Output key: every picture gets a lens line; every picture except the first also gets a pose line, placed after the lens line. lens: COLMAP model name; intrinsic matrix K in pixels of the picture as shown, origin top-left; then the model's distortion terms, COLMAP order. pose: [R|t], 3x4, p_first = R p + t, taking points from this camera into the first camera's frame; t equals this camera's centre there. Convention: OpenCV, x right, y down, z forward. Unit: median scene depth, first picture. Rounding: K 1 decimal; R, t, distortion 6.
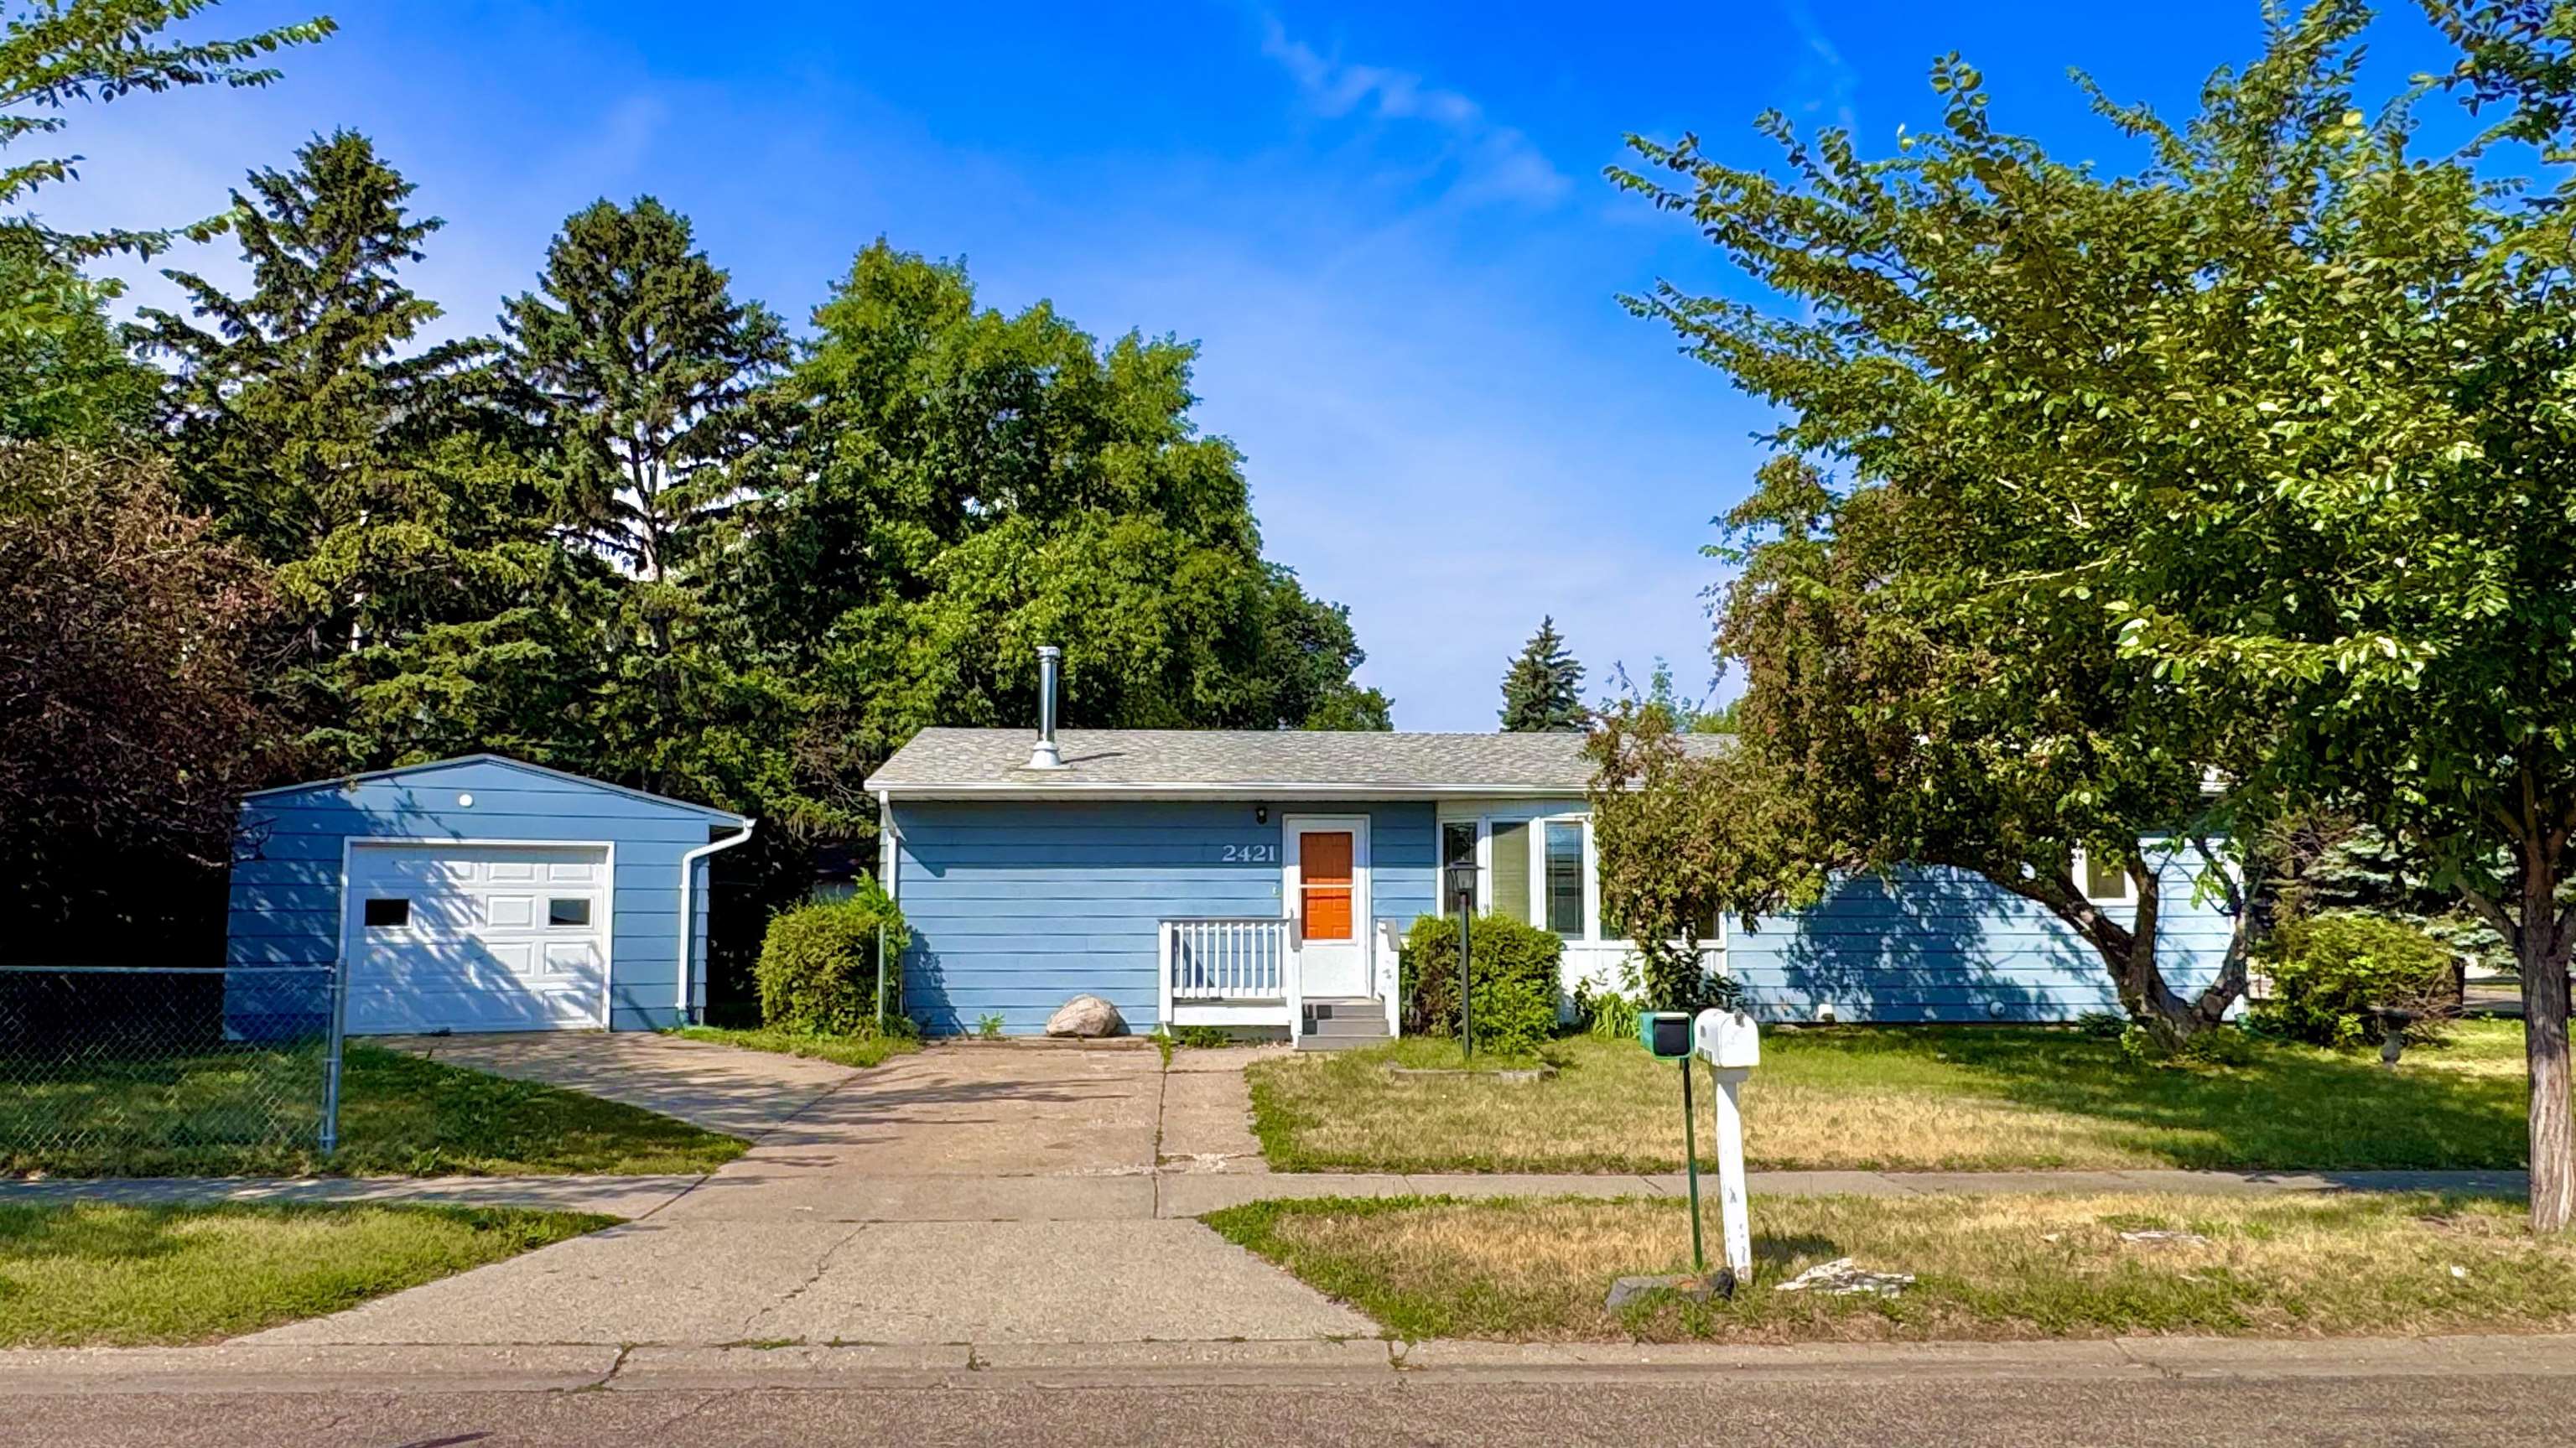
lens RADIAL K [[1887.5, 0, 1282.3], [0, 1887.5, 741.9], [0, 0, 1]] dist [0.003349, -0.000259]
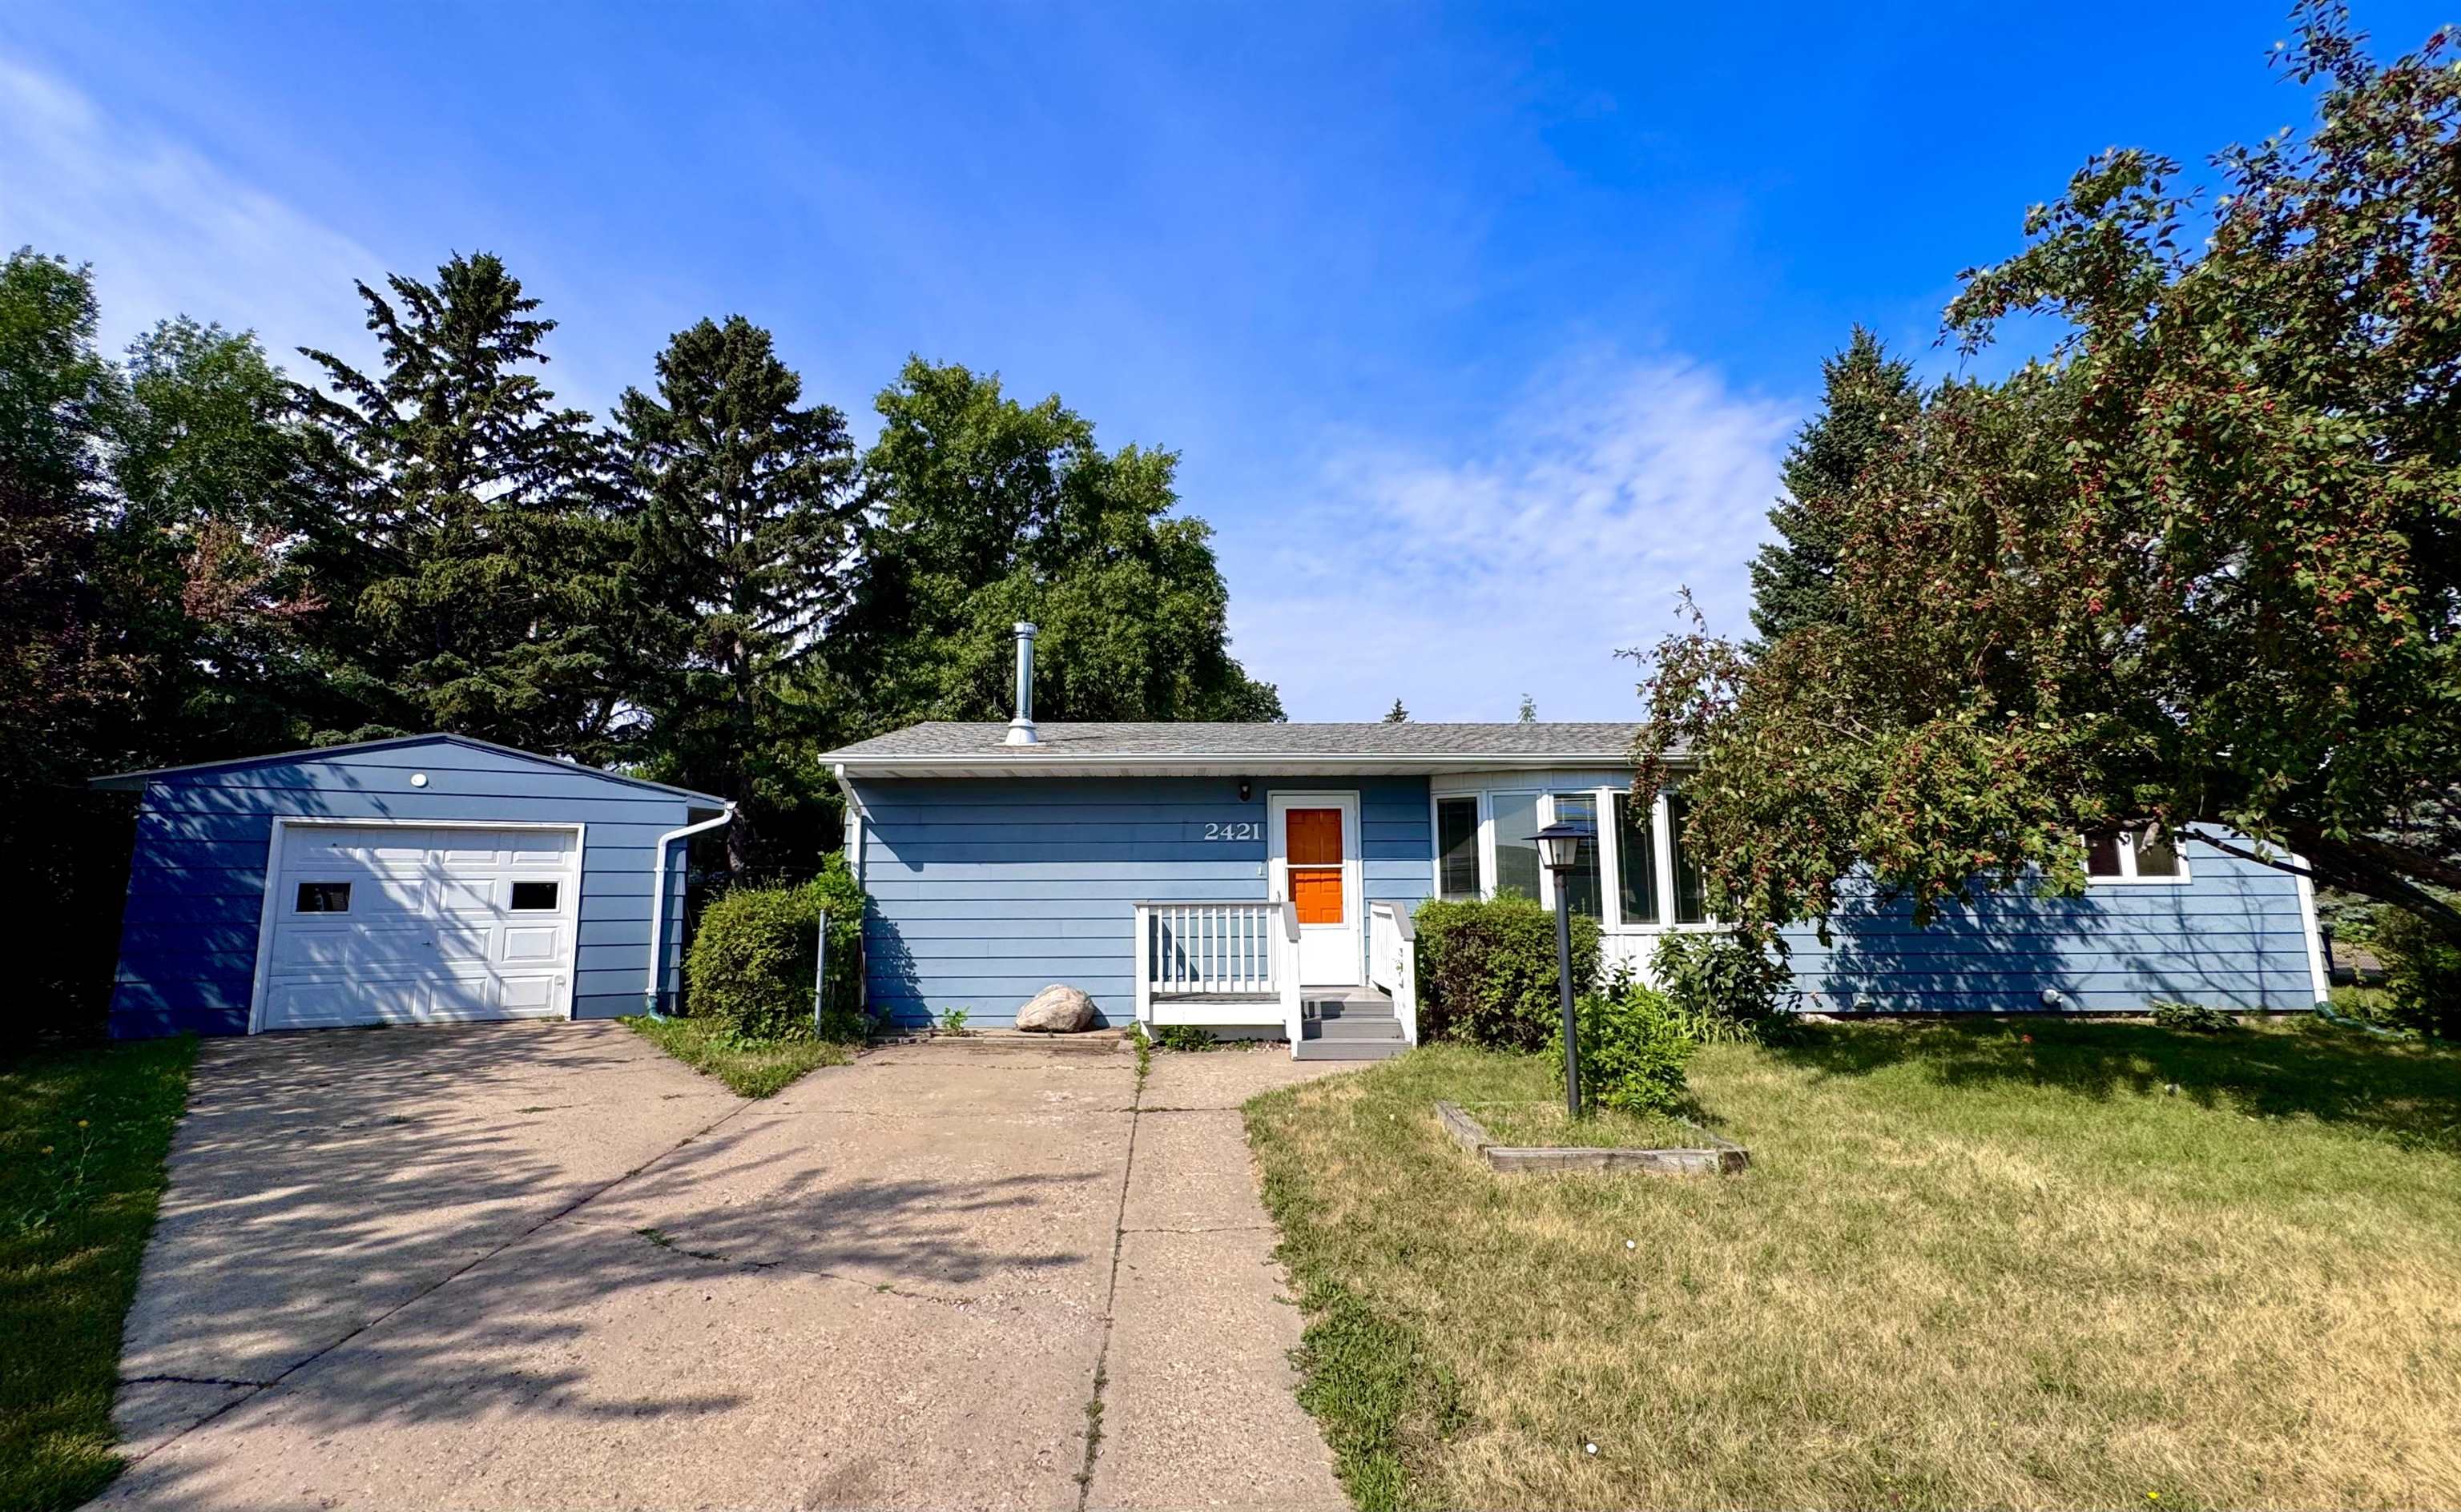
lens RADIAL K [[1036.2, 0, 1183.2], [0, 1036.2, 738.5], [0, 0, 1]] dist [-0.003487, 0.000764]
pose [[0.999183, -0.009201, -0.039341, -0.020835], [0.007146, 0.998618, -0.052065, 0.038225], [0.039766, 0.051742, 0.997868, 0.465912]]
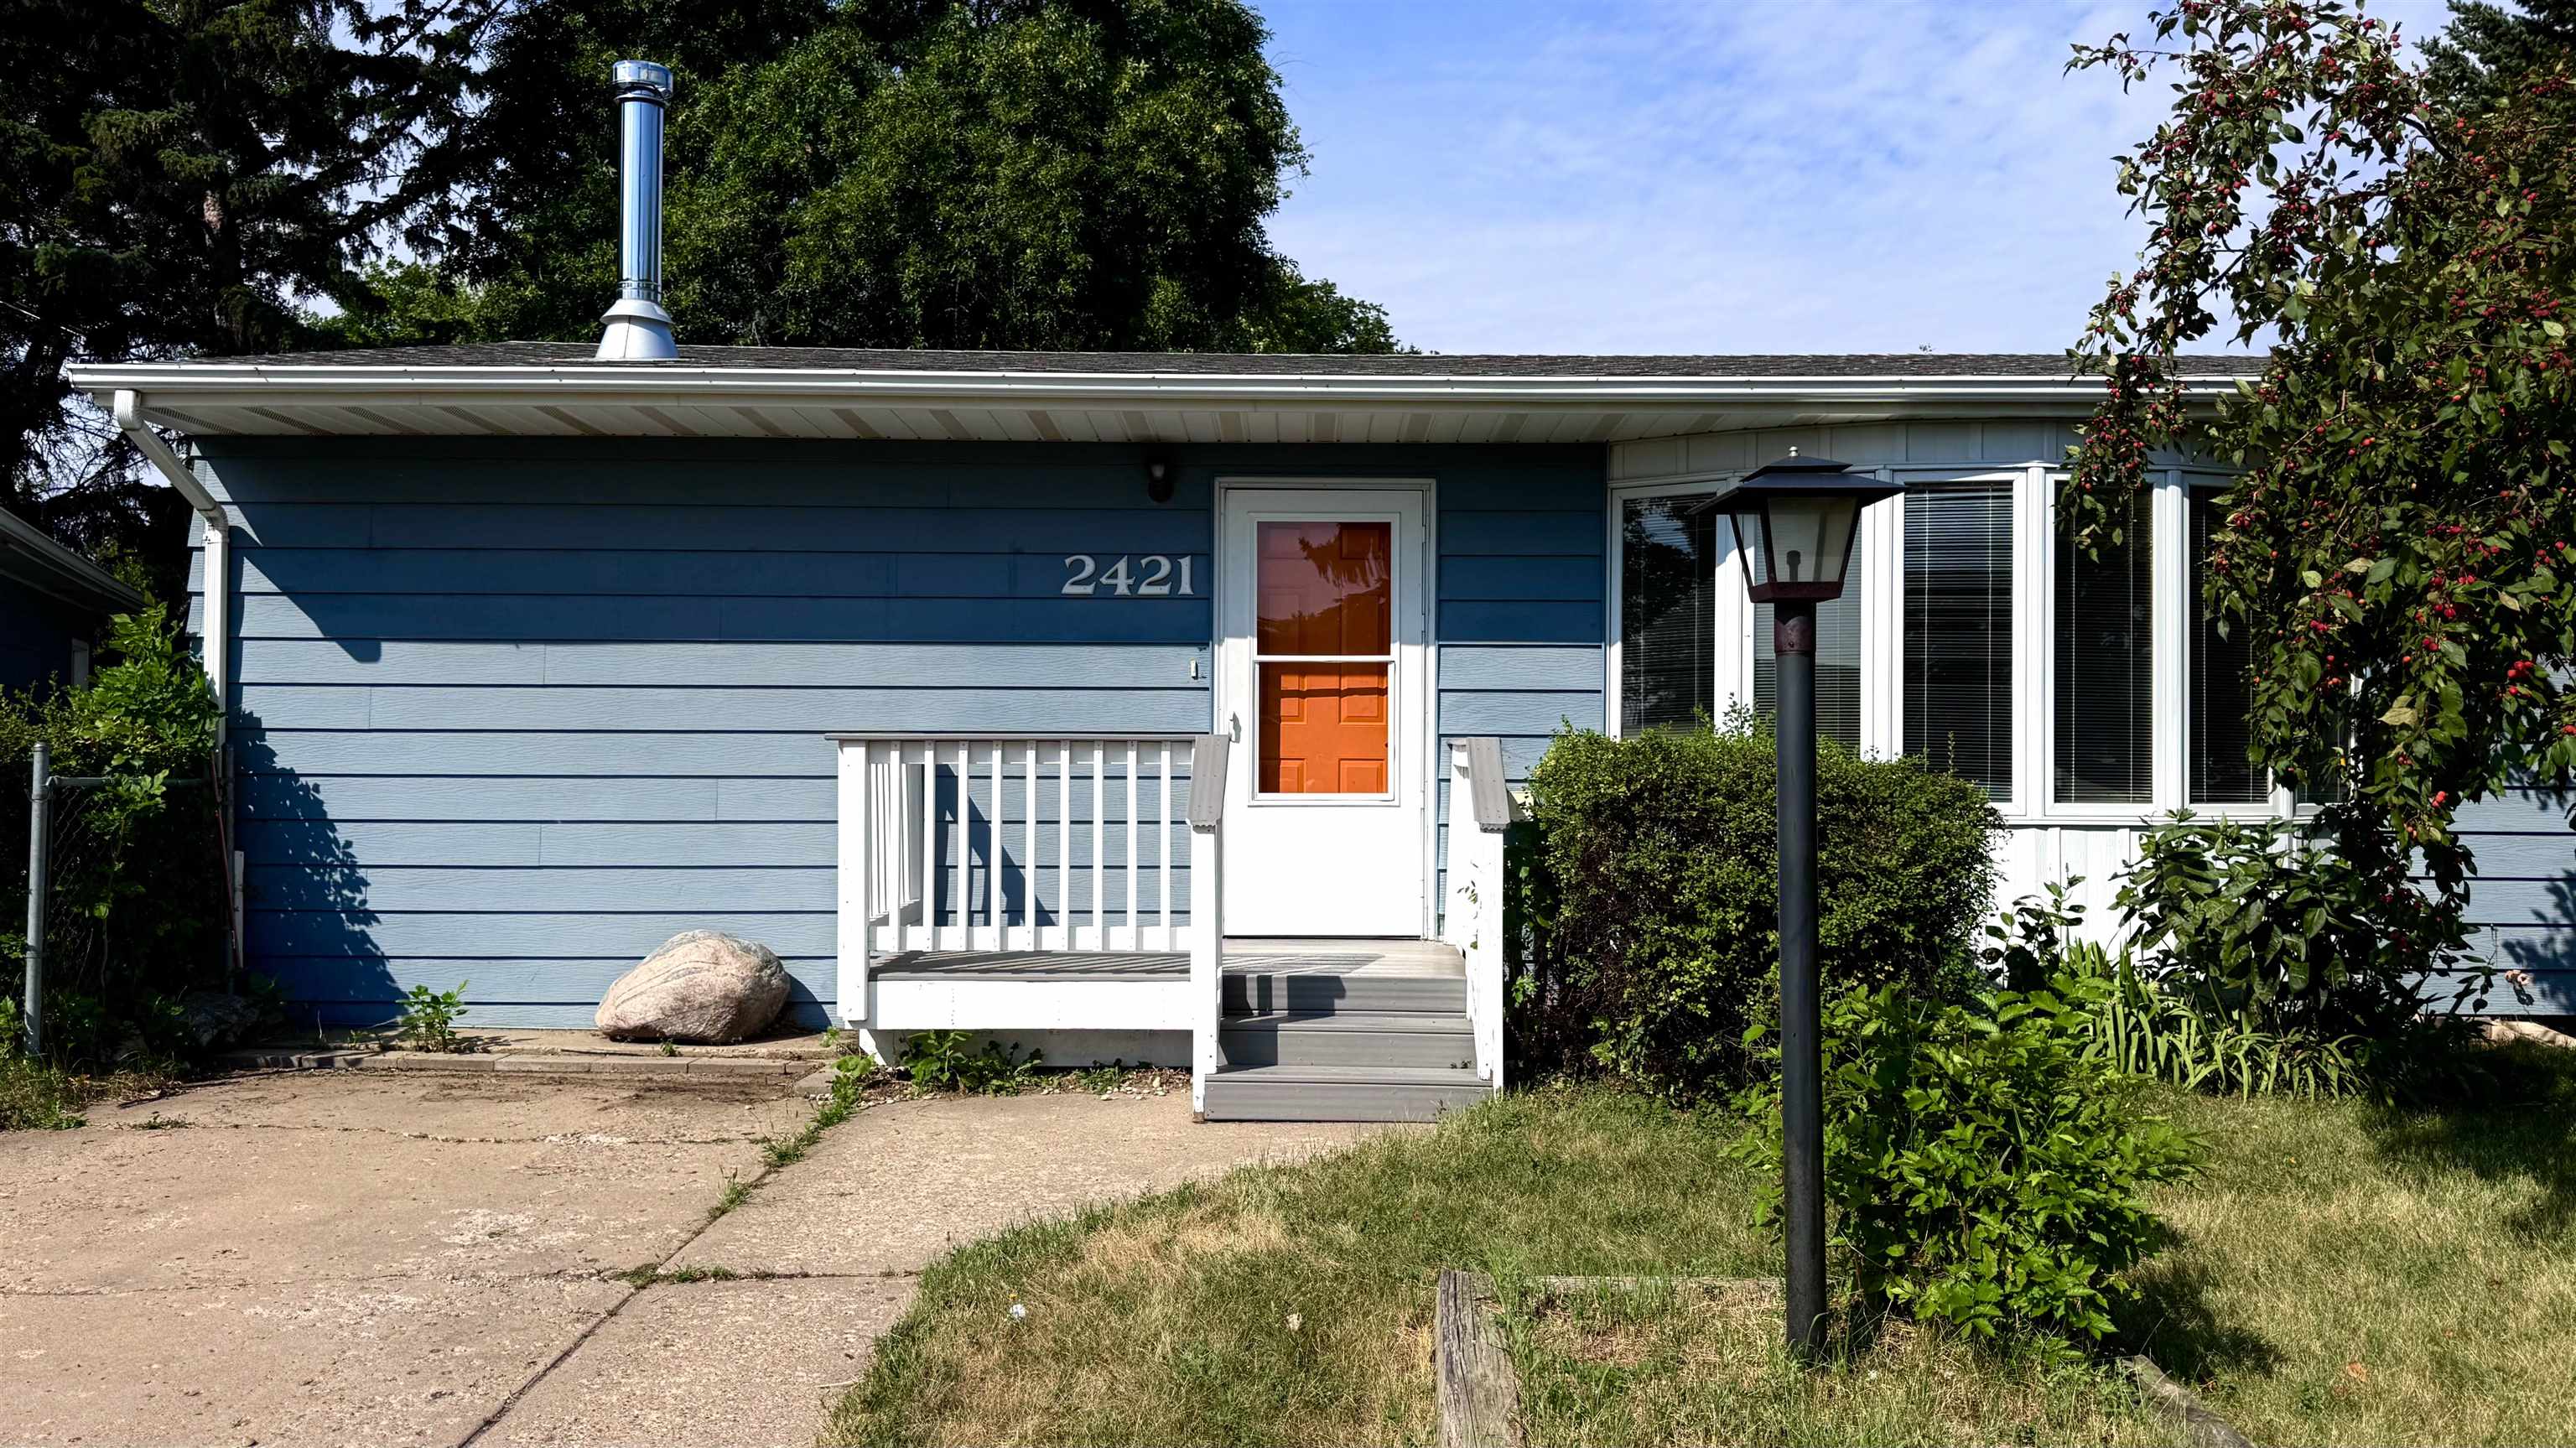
lens RADIAL K [[1891.6, 0, 1299.4], [0, 1891.6, 723.1], [0, 0, 1]] dist [0.042642, -0.035831]
pose [[0.998738, 0.005304, -0.049942, 0.037346], [-0.001569, 0.997218, 0.074526, 0.059003], [0.050198, -0.074354, 0.995968, 0.590876]]
